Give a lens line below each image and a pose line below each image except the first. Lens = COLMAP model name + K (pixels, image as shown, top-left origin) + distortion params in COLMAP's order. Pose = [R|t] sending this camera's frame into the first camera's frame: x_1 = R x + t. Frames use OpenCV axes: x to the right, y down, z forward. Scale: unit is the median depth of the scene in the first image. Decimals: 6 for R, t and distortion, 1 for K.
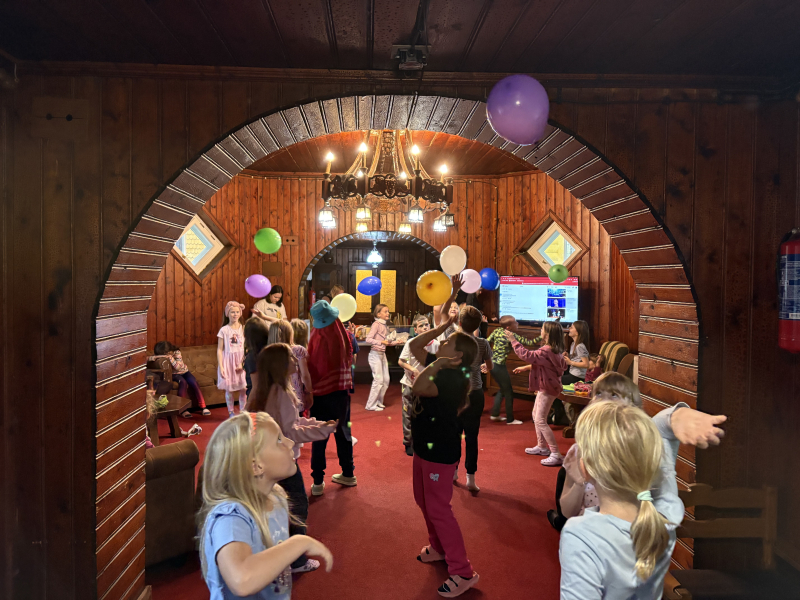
lens RADIAL K [[605.7, 0, 399.2], [0, 605.7, 298.8], [0, 0, 1]] dist [0.015108, -0.000905]
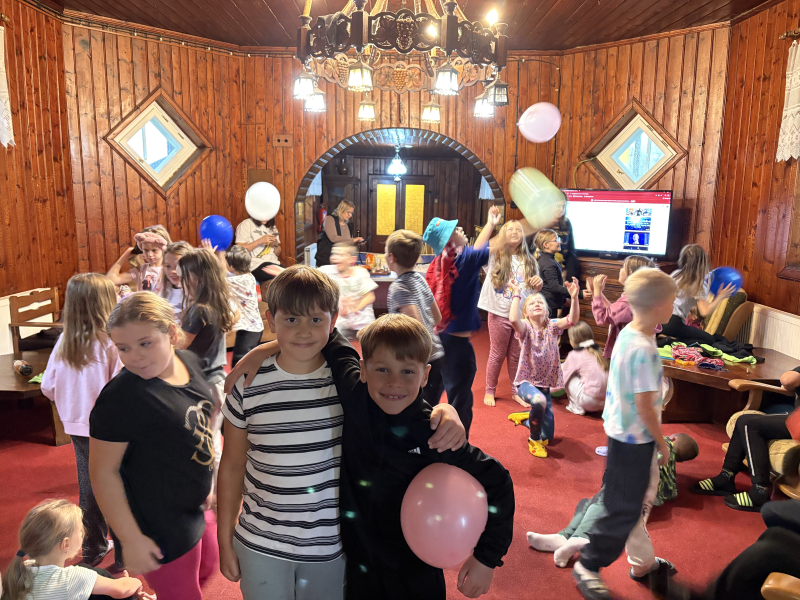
lens RADIAL K [[605.7, 0, 401.5], [0, 605.7, 299.7], [0, 0, 1]] dist [0.015108, -0.000905]
pose [[0.998761, 0.016996, -0.046778, 0.009111], [-0.010558, 0.990847, 0.134577, -0.002402], [0.048637, -0.133917, 0.989798, 0.230060]]
